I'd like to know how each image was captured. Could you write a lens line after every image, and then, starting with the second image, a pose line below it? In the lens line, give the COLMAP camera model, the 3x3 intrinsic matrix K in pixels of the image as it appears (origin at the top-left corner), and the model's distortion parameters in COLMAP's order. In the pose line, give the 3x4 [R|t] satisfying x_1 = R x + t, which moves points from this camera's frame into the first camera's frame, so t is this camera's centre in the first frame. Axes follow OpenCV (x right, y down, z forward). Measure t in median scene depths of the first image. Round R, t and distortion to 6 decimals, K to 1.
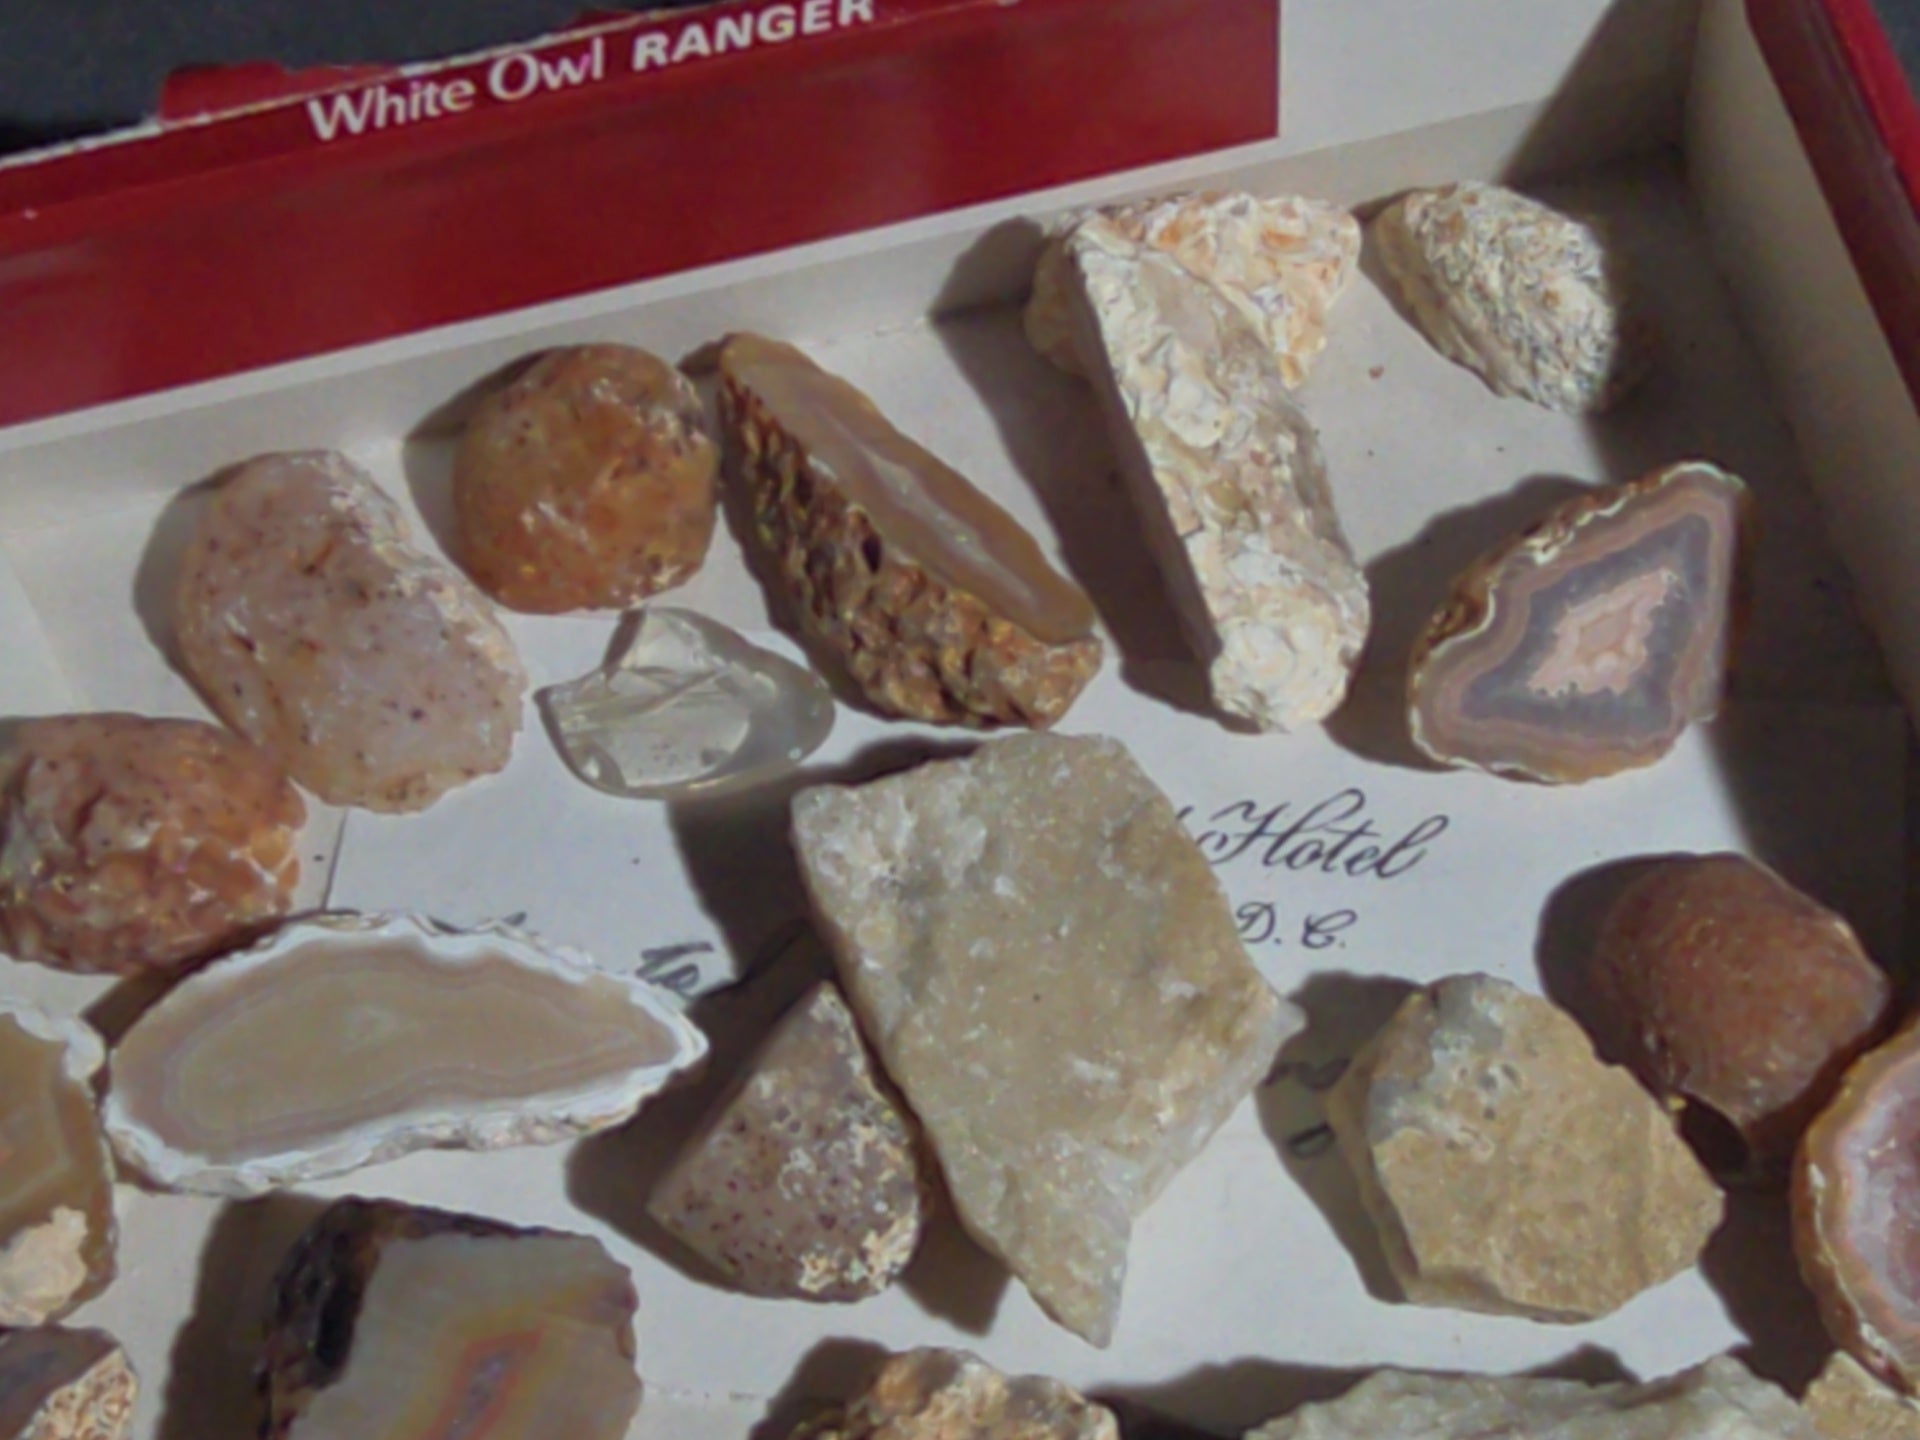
lens RADIAL K [[4164.6, 0, 960.0], [0, 4164.6, 720.0], [0, 0, 1]] dist [-0.050184, 0.227588]
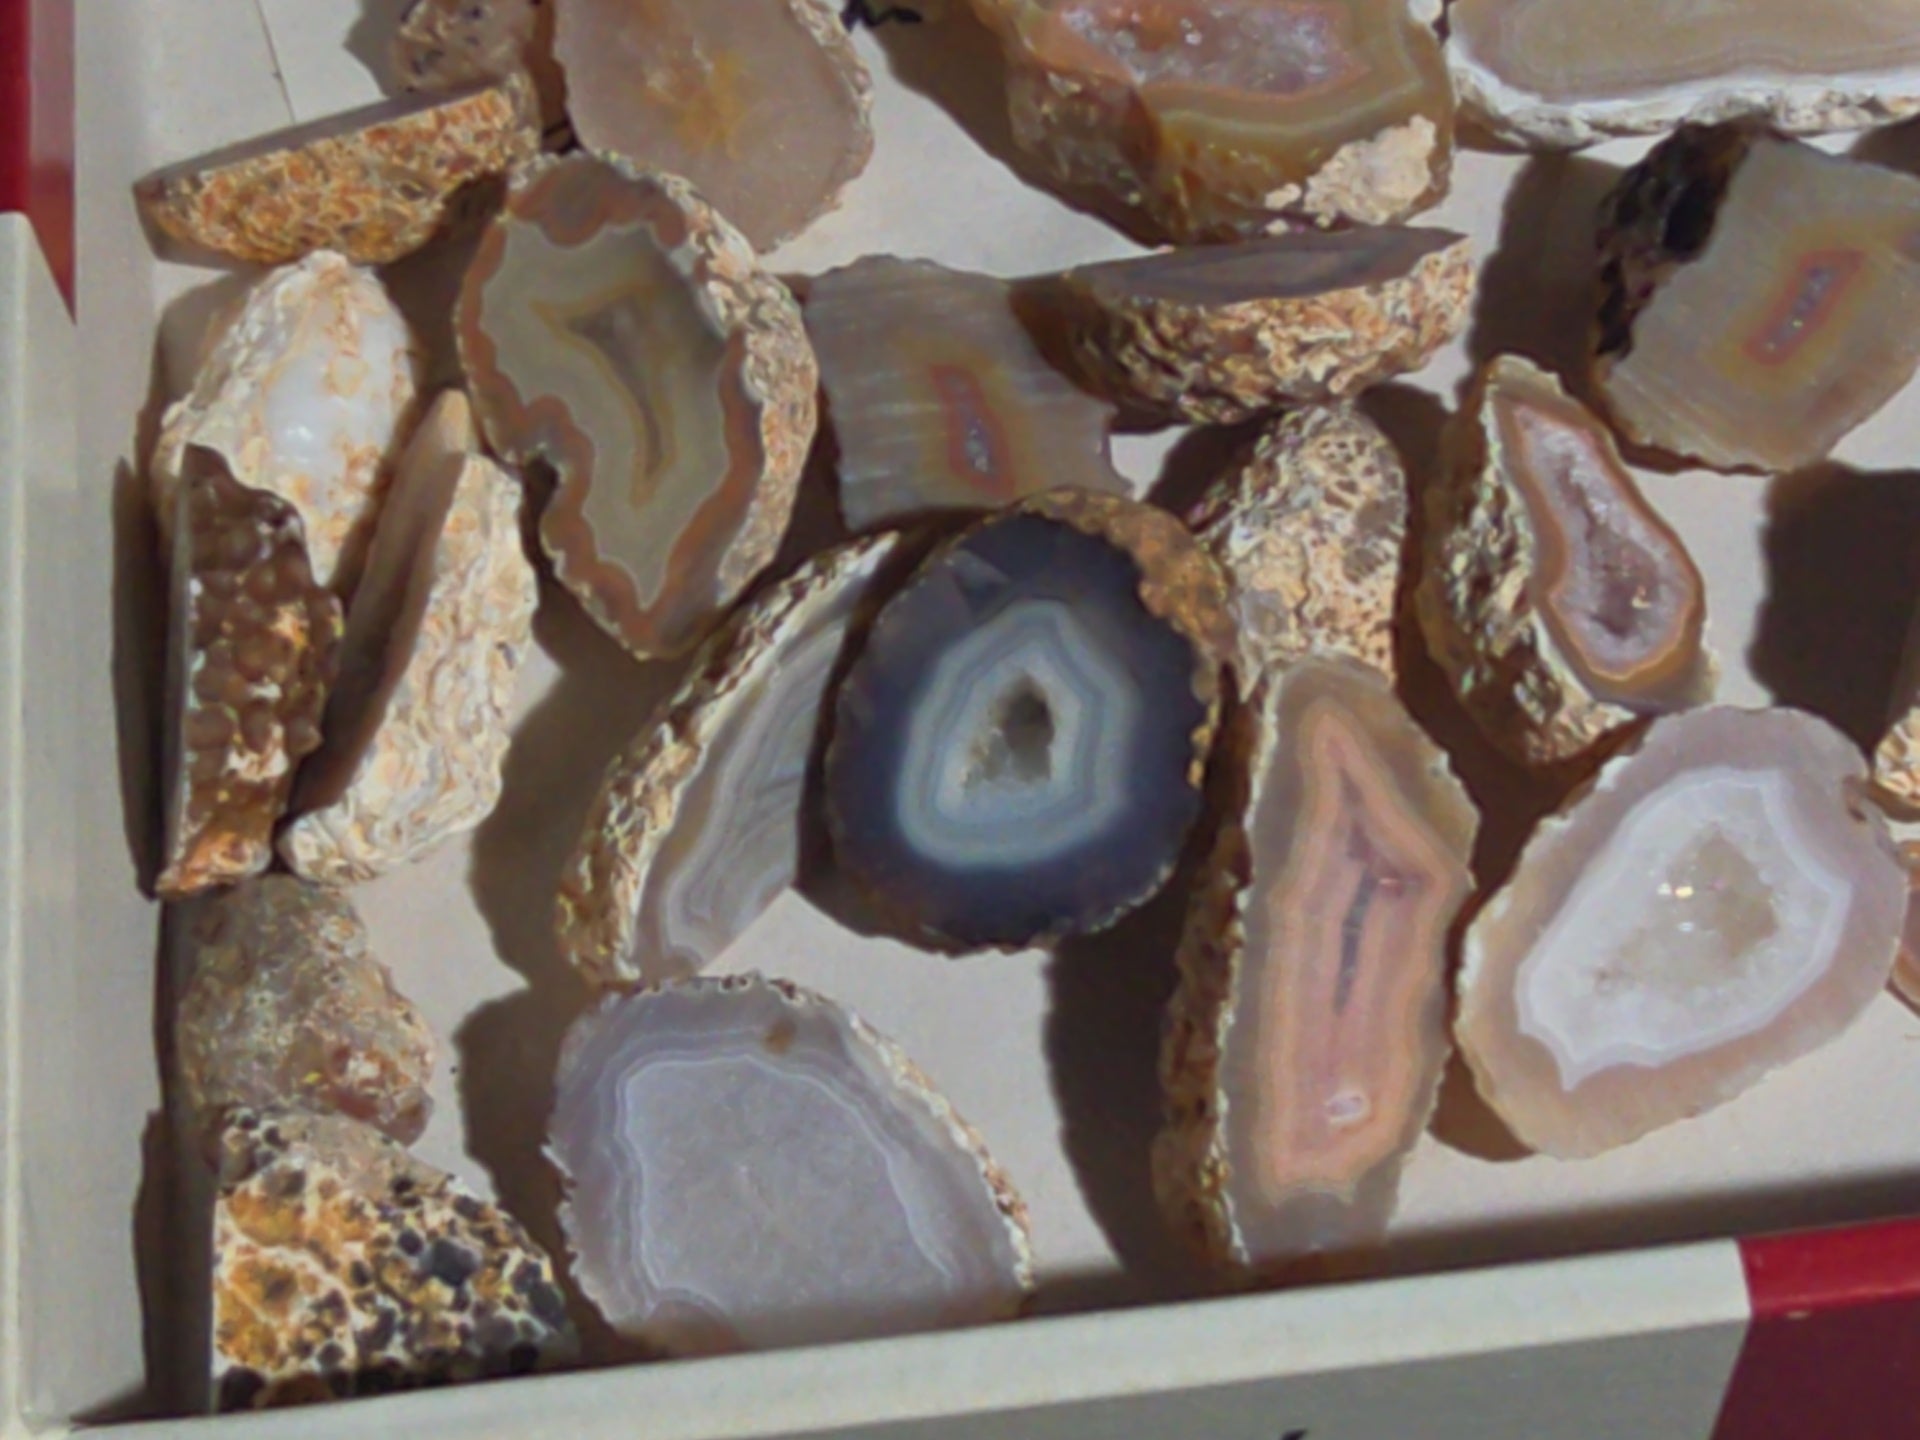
lens RADIAL K [[4164.6, 0, 960.0], [0, 4164.6, 720.0], [0, 0, 1]] dist [-0.050184, 0.227588]
pose [[0.990871, 0.113246, -0.073143, -0.239460], [-0.111596, 0.993406, 0.026283, 0.262737], [0.075638, -0.017881, 0.996975, -0.111367]]
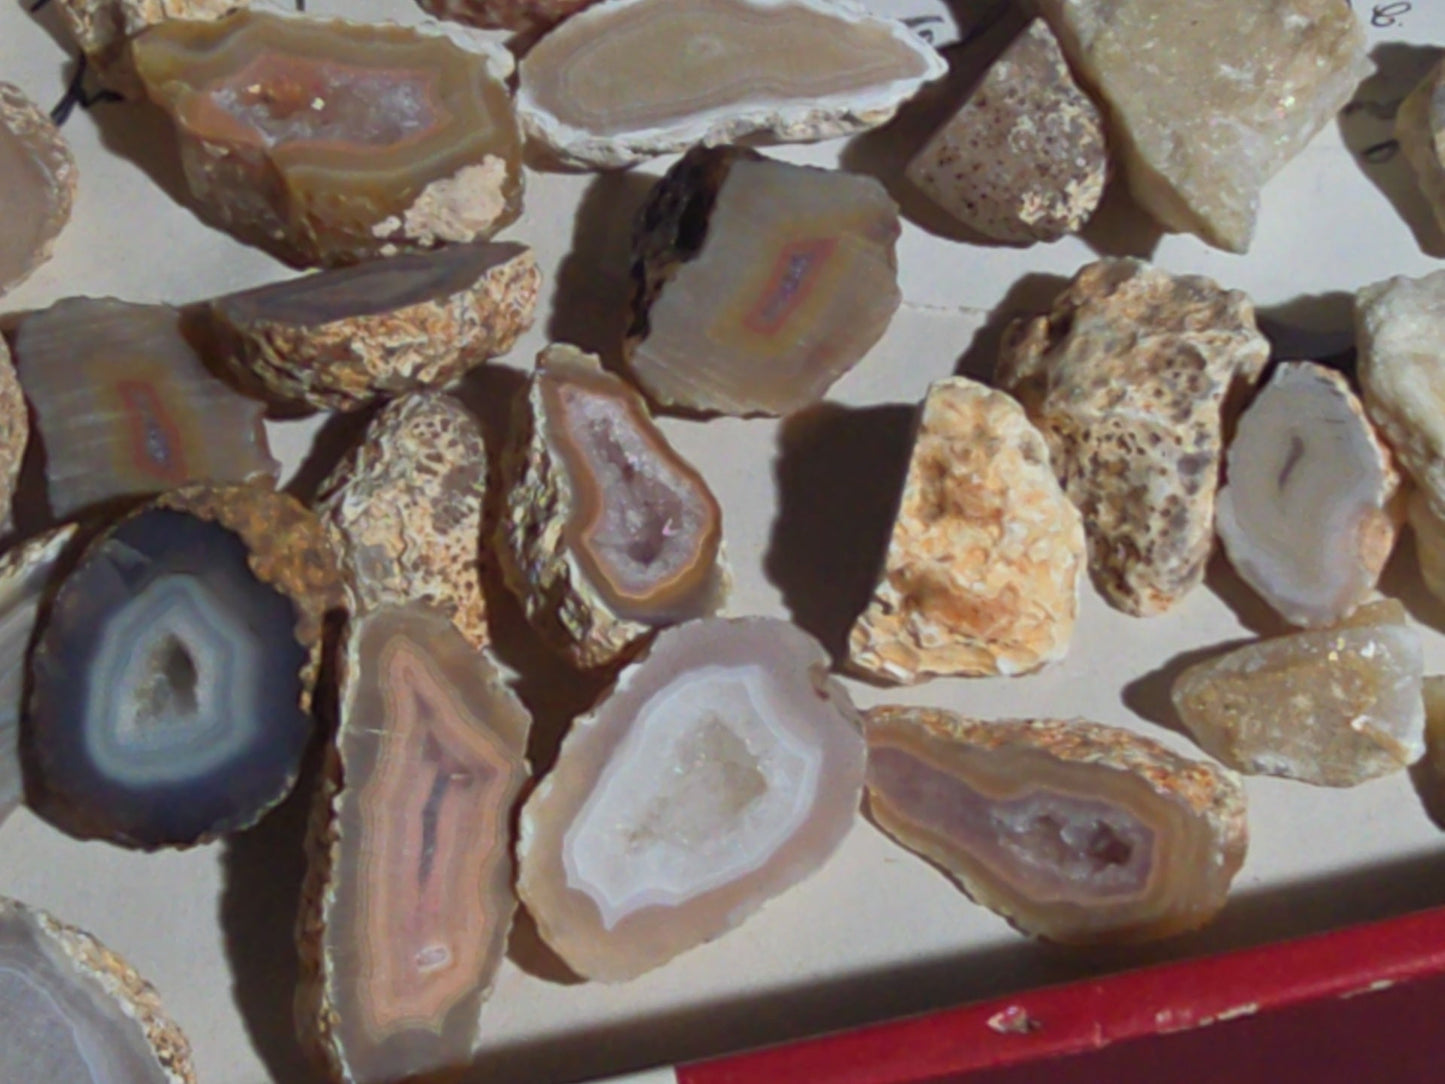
lens RADIAL K [[3134.3, 0, 722.5], [0, 3134.3, 542.0], [0, 0, 1]] dist [-0.050184, 0.227588]
pose [[0.998635, 0.036389, -0.037457, -0.094021], [-0.034828, 0.998531, 0.041517, 0.202581], [0.038913, -0.040156, 0.998435, -0.058489]]
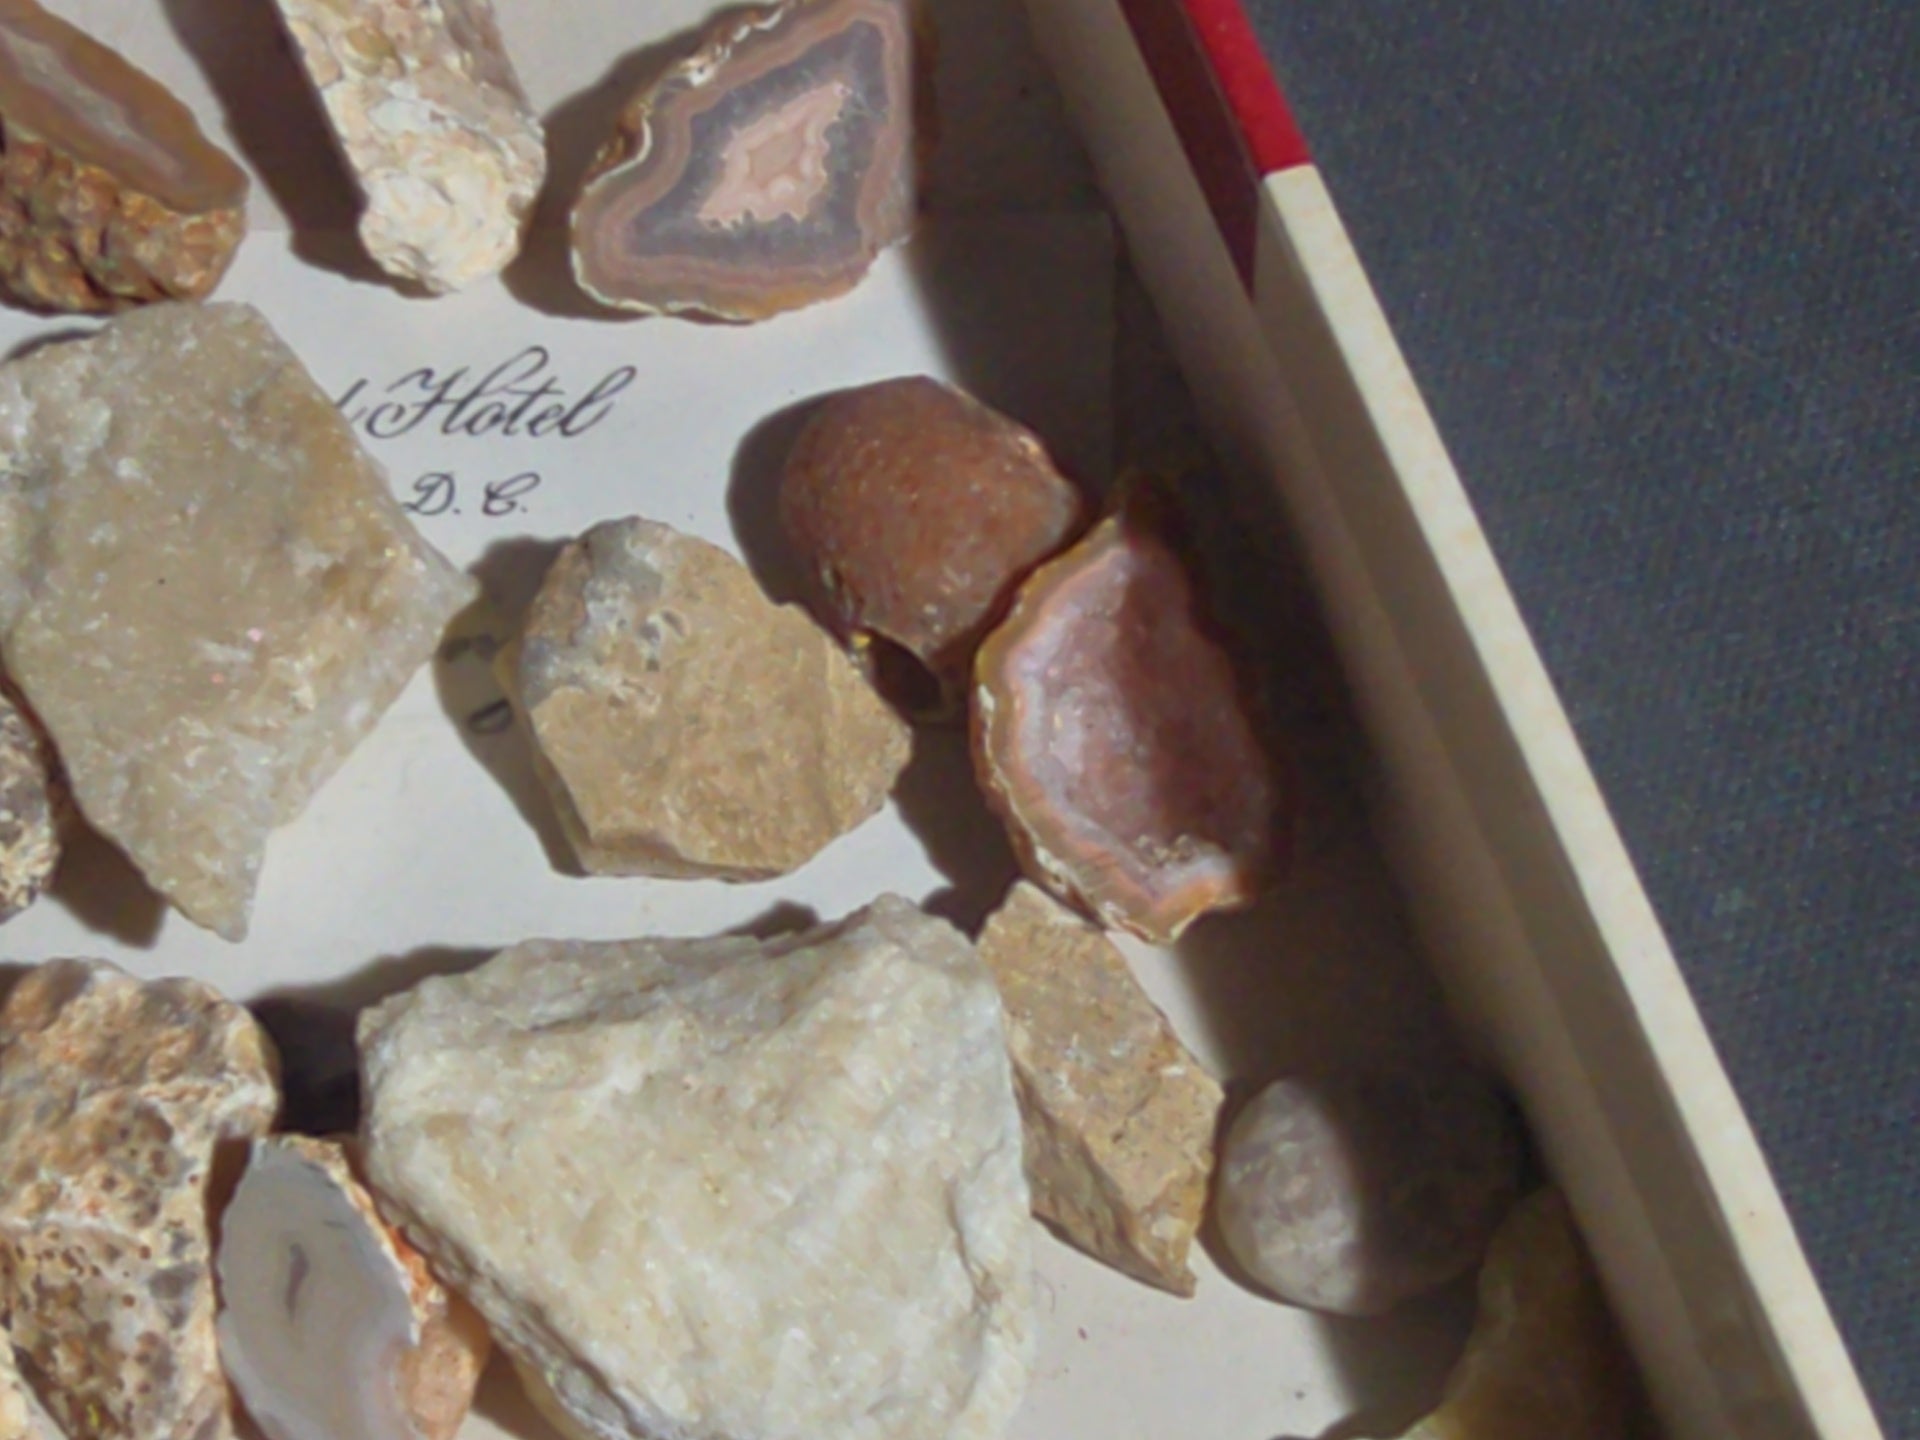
lens RADIAL K [[4164.6, 0, 960.0], [0, 4164.6, 720.0], [0, 0, 1]] dist [-0.050184, 0.227588]
pose [[0.995681, -0.081857, 0.043804, 0.153595], [0.079128, 0.995011, 0.060766, 0.055215], [-0.048560, -0.057037, 0.997190, 0.059516]]
